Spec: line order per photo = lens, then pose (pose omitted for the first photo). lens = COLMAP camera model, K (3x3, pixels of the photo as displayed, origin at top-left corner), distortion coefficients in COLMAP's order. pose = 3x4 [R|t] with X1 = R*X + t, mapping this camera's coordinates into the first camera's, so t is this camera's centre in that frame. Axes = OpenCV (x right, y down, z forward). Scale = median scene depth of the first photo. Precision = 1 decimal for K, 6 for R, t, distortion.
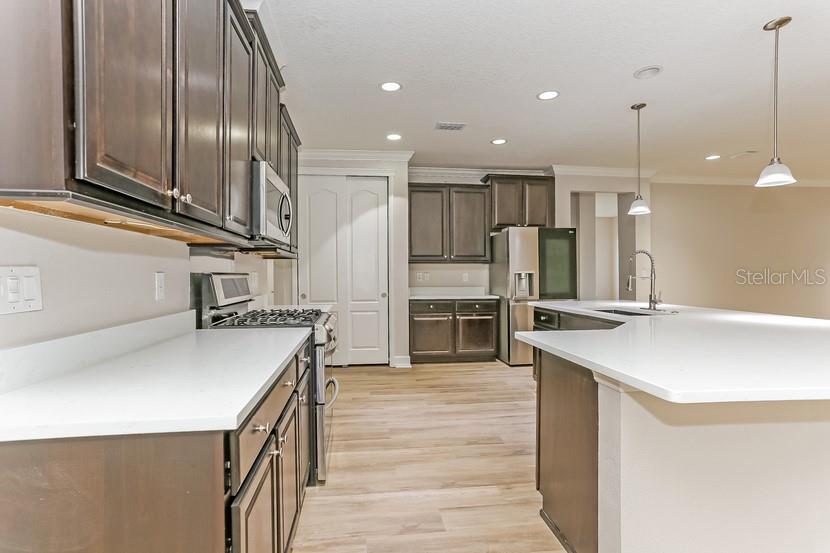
lens RADIAL K [[401.4, 0, 411.5], [0, 401.4, 276.8], [0, 0, 1]] dist [-0.031128, 0.017632]
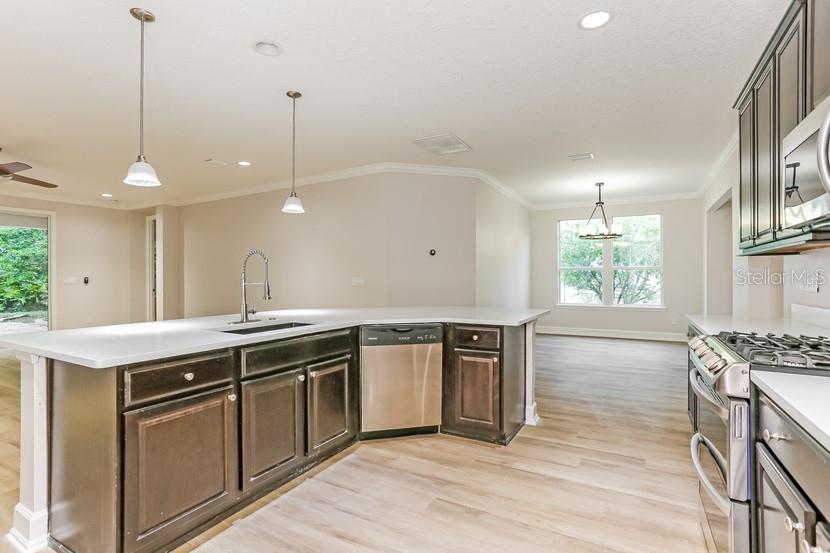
lens RADIAL K [[401.4, 0, 411.5], [0, 401.4, 276.8], [0, 0, 1]] dist [-0.031128, 0.017632]
pose [[-0.794870, 0.015221, 0.606588, -0.211574], [0.013744, 0.999880, -0.007081, -0.000577], [-0.606624, 0.002708, -0.794985, 1.755155]]
